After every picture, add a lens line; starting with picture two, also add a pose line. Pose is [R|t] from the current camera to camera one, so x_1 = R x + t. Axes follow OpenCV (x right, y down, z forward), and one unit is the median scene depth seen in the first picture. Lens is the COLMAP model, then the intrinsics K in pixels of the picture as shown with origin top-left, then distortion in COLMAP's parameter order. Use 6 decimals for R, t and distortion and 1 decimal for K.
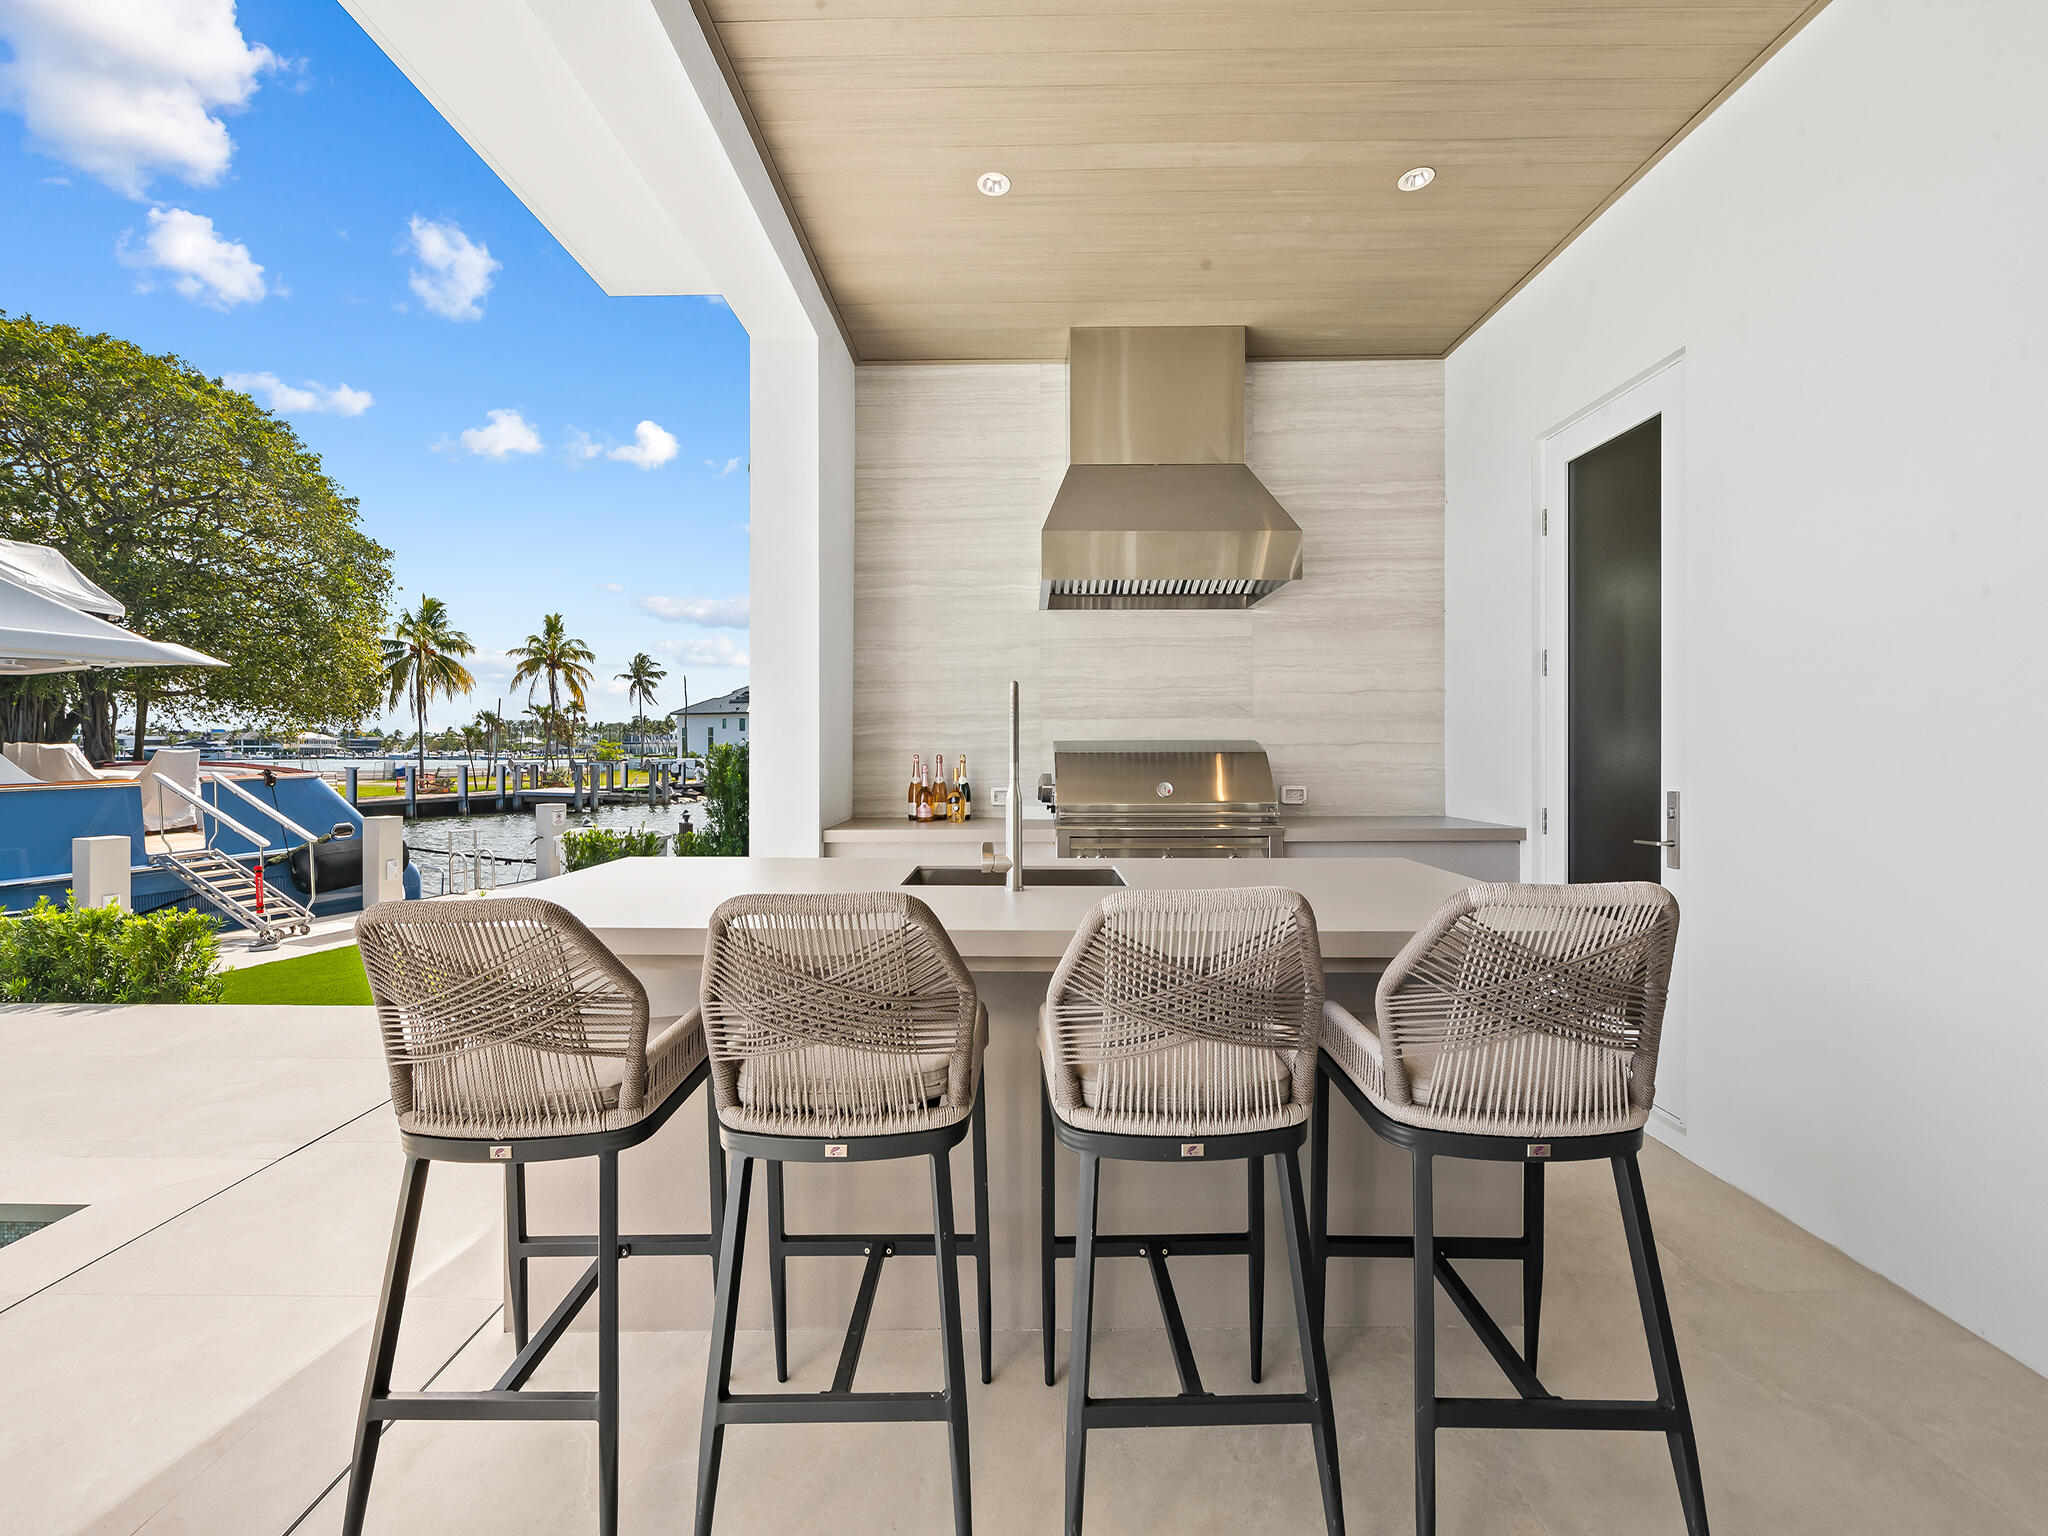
lens RADIAL K [[825.4, 0, 1024.0], [0, 825.4, 768.0], [0, 0, 1]] dist [-0.000160, -0.000385]
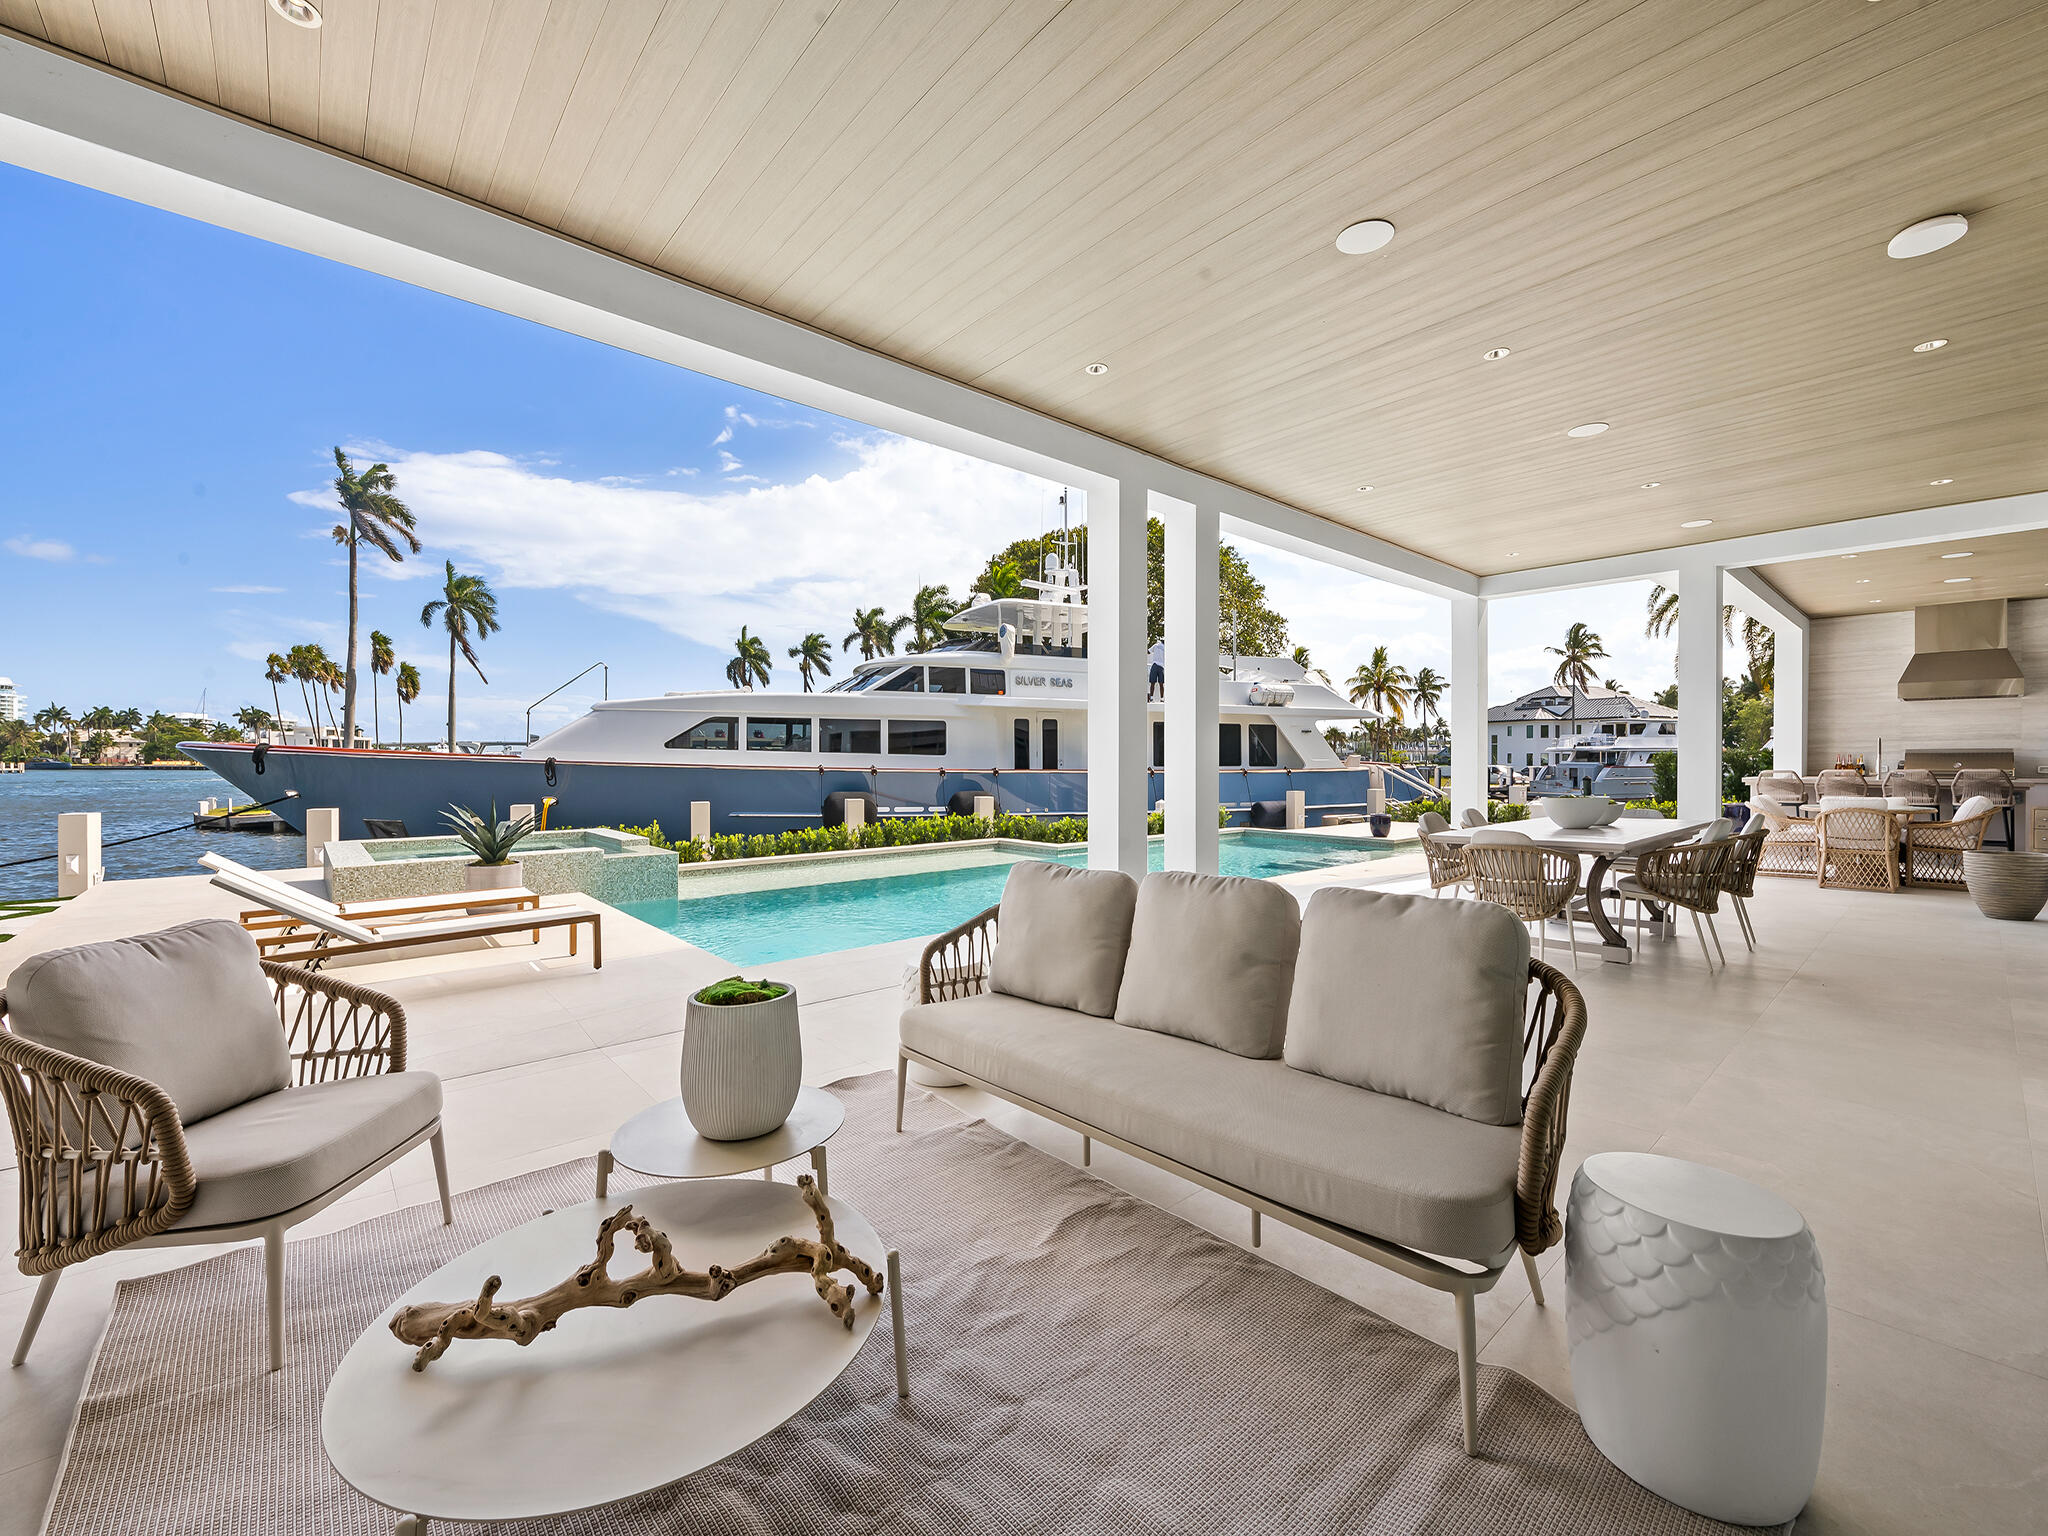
lens RADIAL K [[825.4, 0, 1024.0], [0, 825.4, 768.0], [0, 0, 1]] dist [-0.000160, -0.000385]
pose [[0.659178, 0.007919, -0.751945, 0.011938], [-0.015070, 0.999883, -0.002680, 0.005964], [0.751836, 0.013098, 0.659220, -0.220691]]
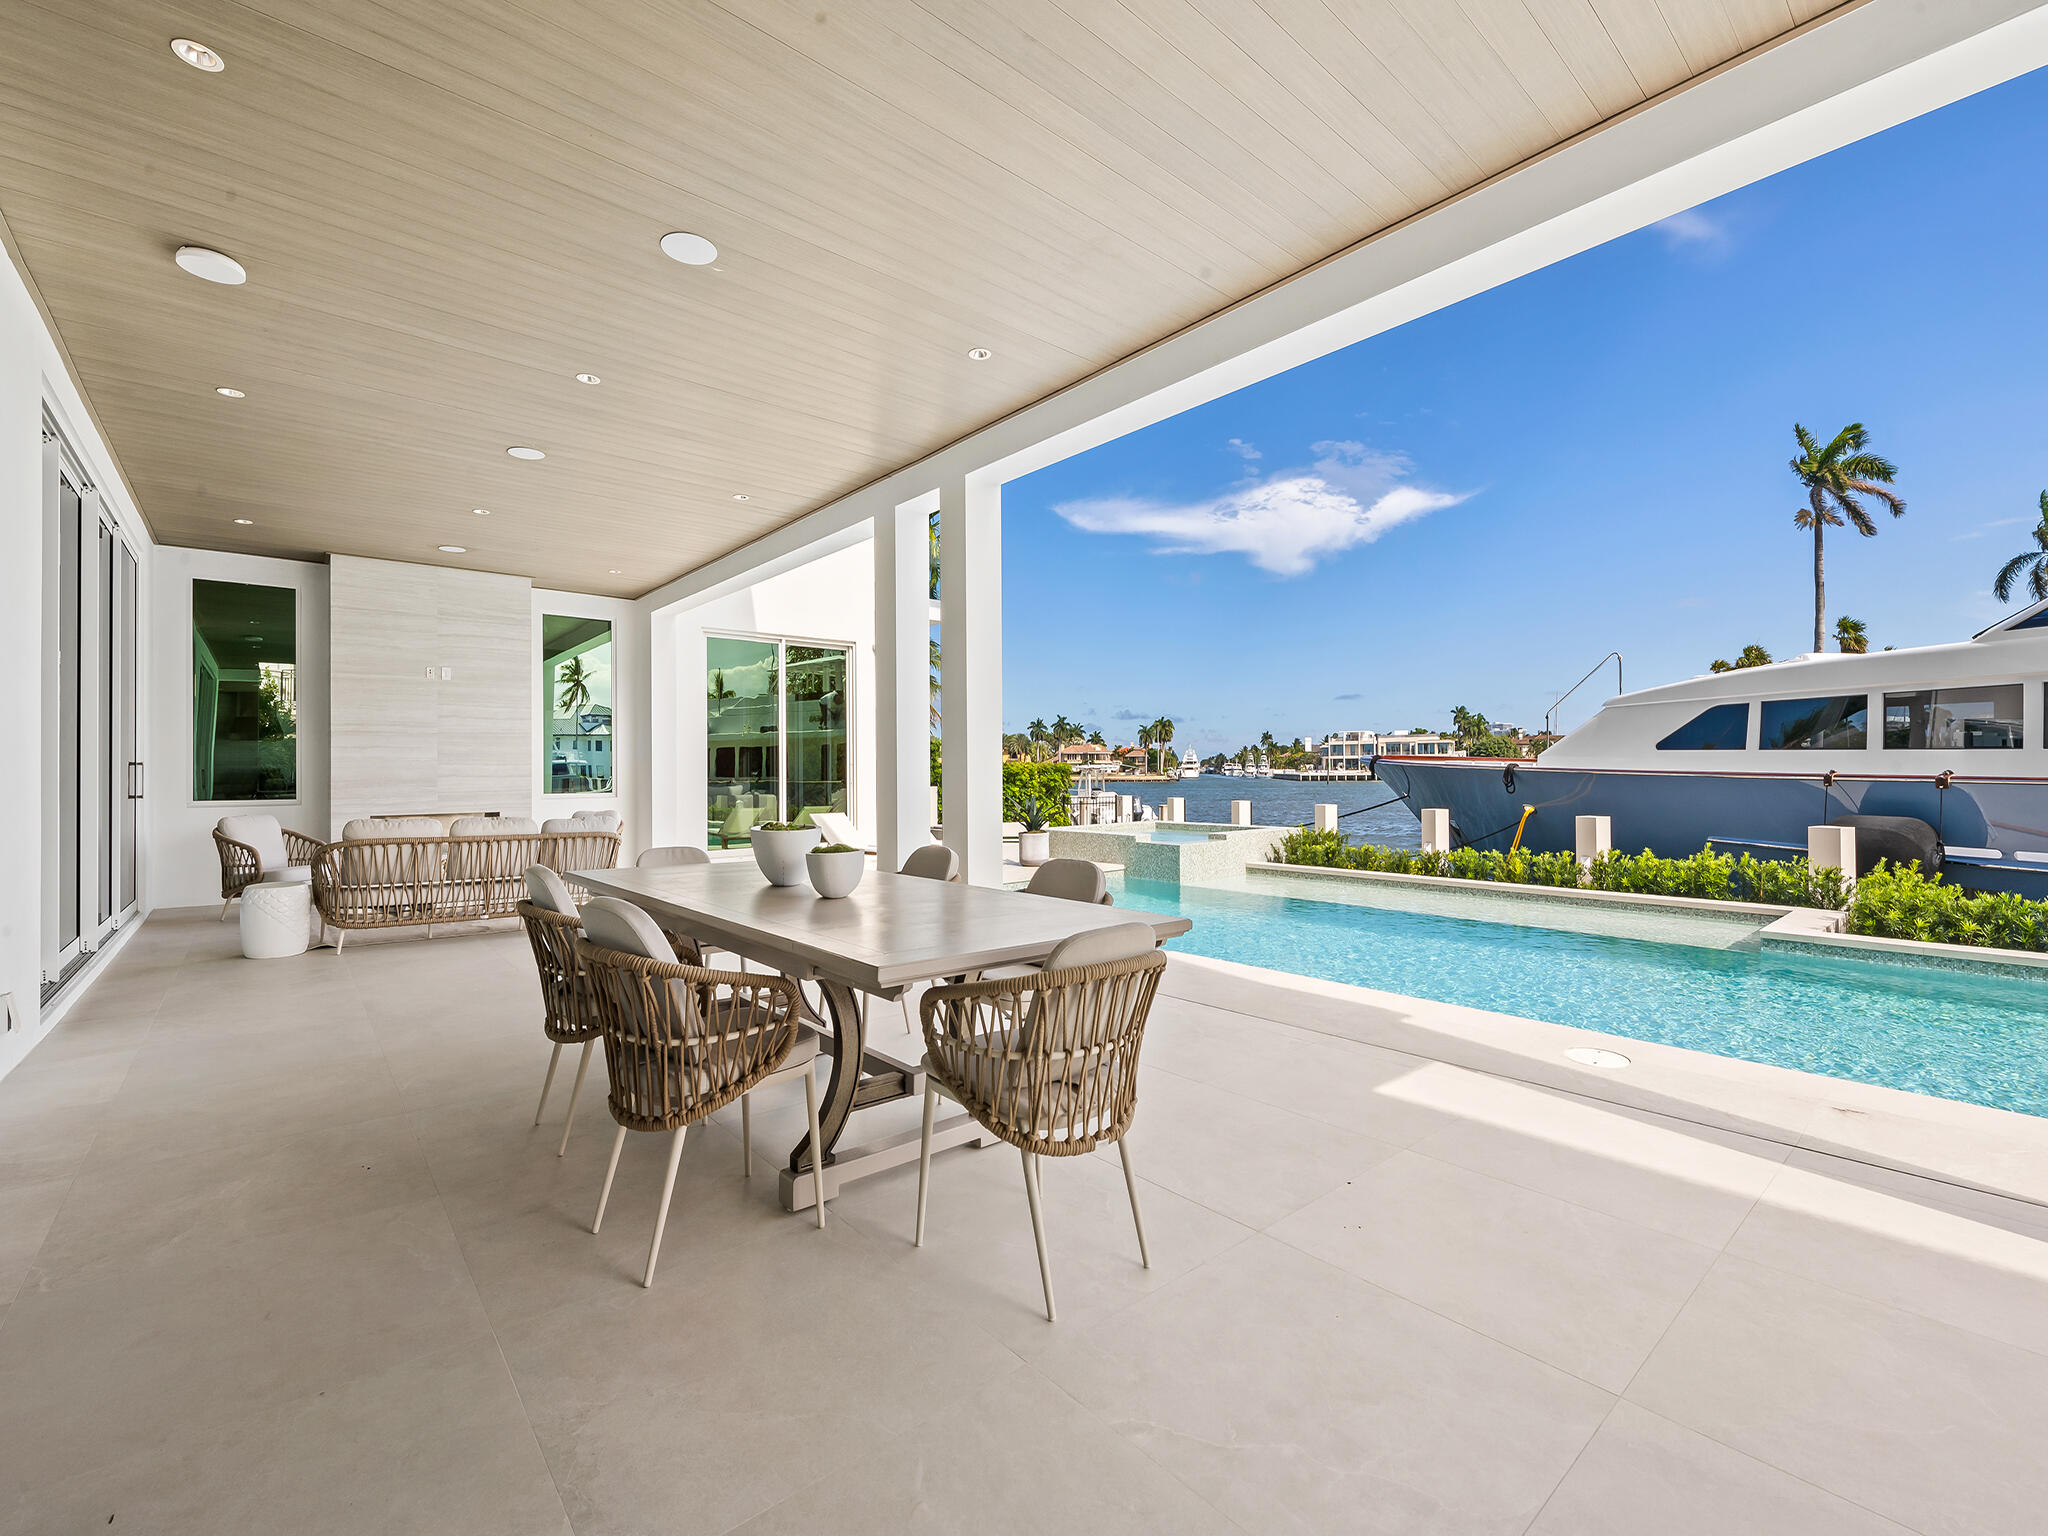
lens RADIAL K [[890.9, 0, 1024.0], [0, 890.9, 768.0], [0, 0, 1]] dist [0.000547, 0.000239]
pose [[-0.761031, 0.002595, -0.648710, -0.034944], [-0.005193, 0.999936, 0.010092, -0.017699], [0.648695, 0.011049, -0.760969, 1.481777]]
